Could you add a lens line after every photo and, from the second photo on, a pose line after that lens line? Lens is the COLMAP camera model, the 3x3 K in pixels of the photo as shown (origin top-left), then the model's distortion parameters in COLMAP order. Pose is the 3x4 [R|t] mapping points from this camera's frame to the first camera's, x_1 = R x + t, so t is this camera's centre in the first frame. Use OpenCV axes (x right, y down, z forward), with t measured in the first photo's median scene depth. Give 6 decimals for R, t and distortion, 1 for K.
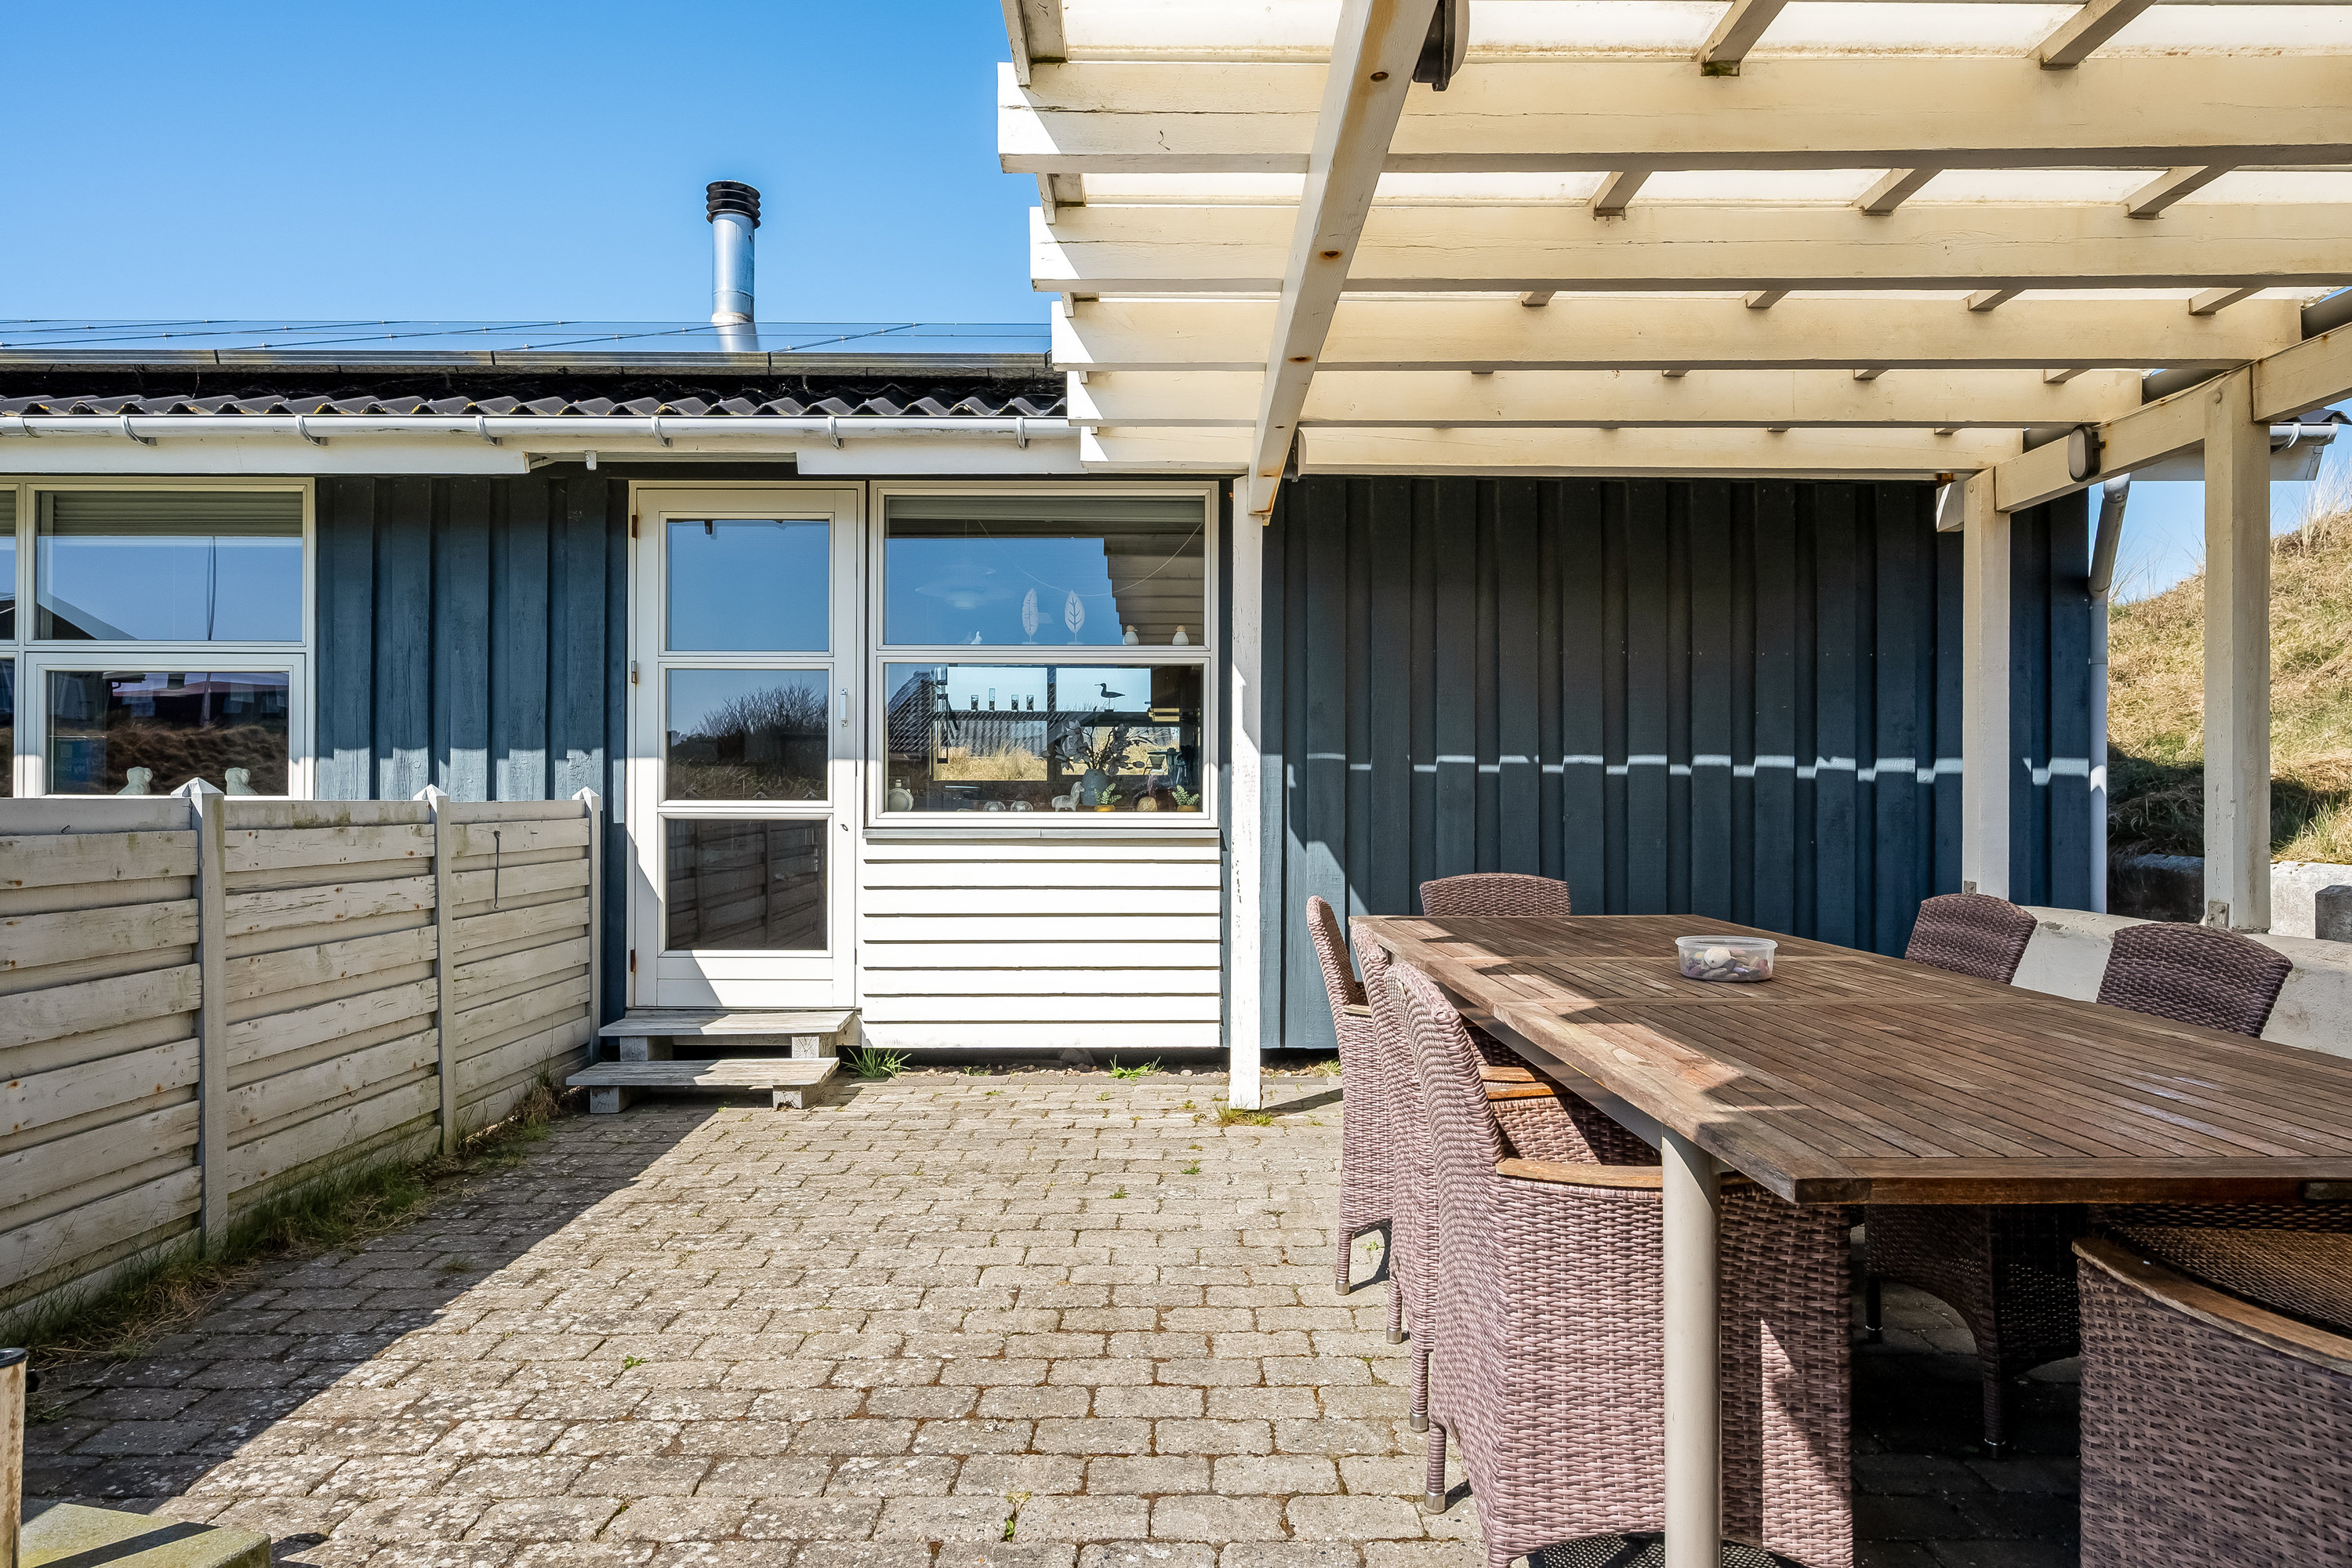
lens RADIAL K [[1427.3, 0, 1175.1], [0, 1427.3, 787.5], [0, 0, 1]] dist [0.004593, 0.001282]
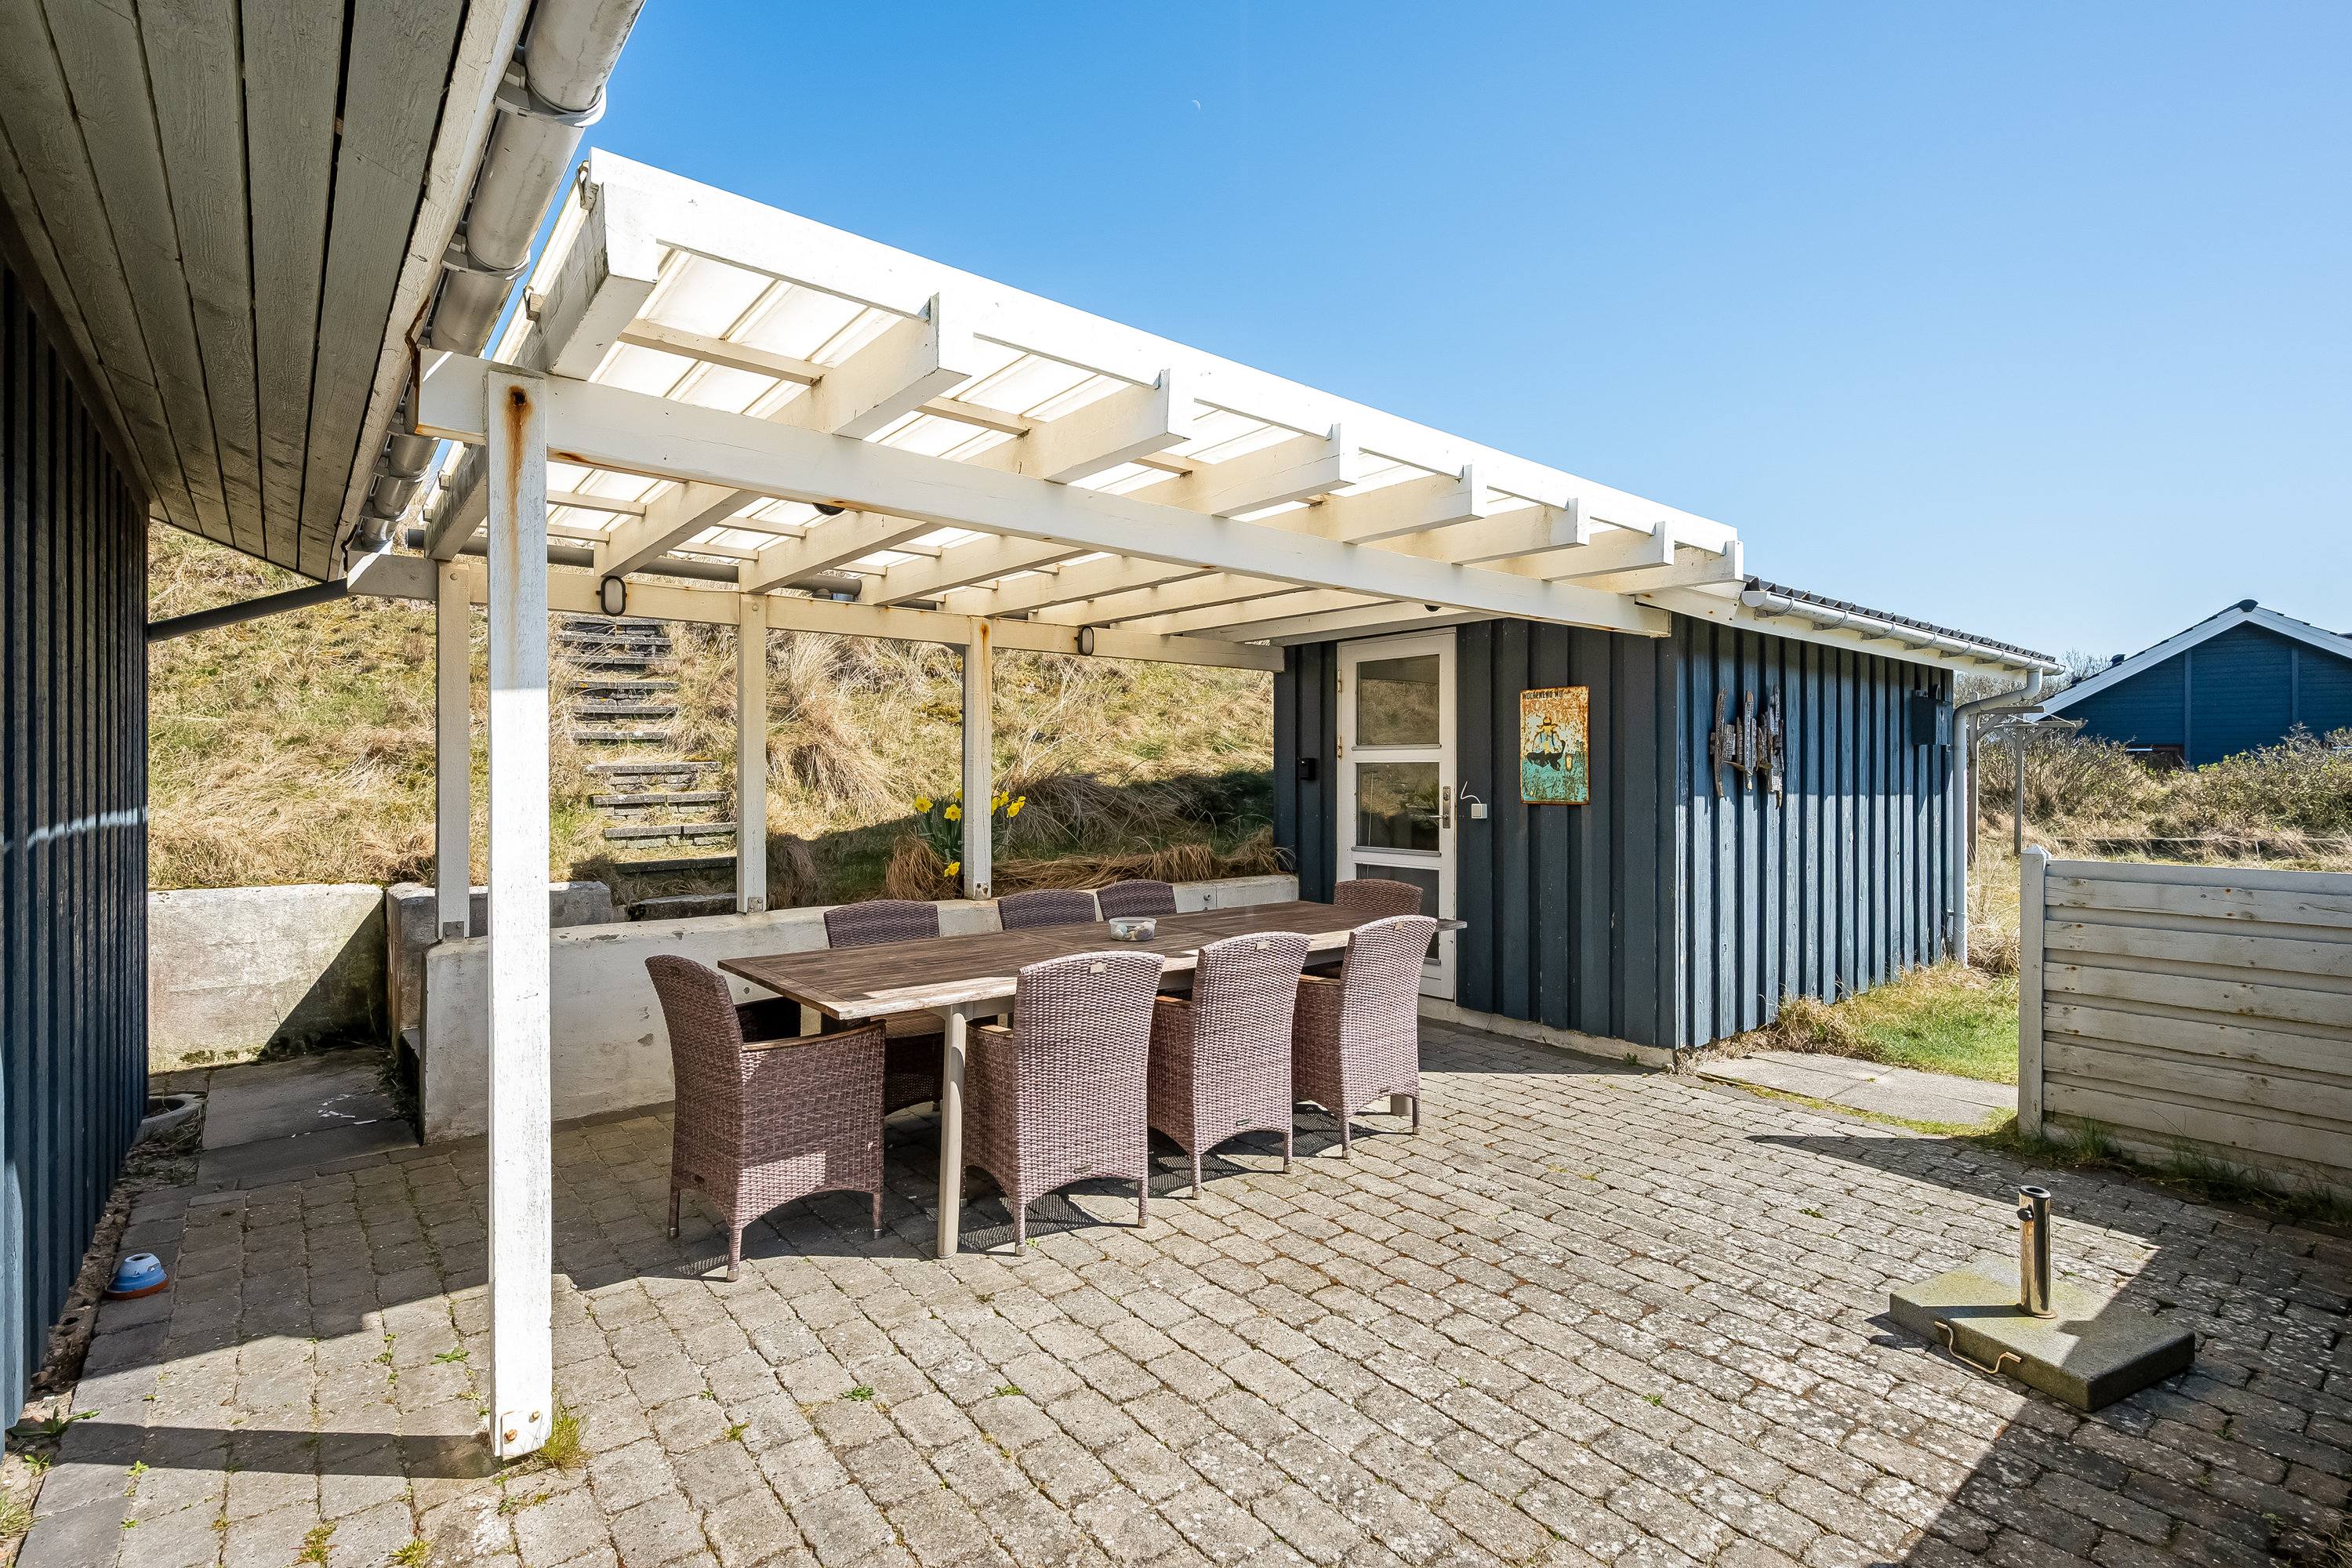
lens RADIAL K [[1096.2, 0, 1177.0], [0, 1096.2, 779.3], [0, 0, 1]] dist [-0.001330, -0.000113]
pose [[-0.627162, -0.002605, 0.778884, -0.896557], [-0.004821, 0.999988, -0.000538, -0.096461], [-0.778874, -0.004093, -0.627168, 2.019620]]
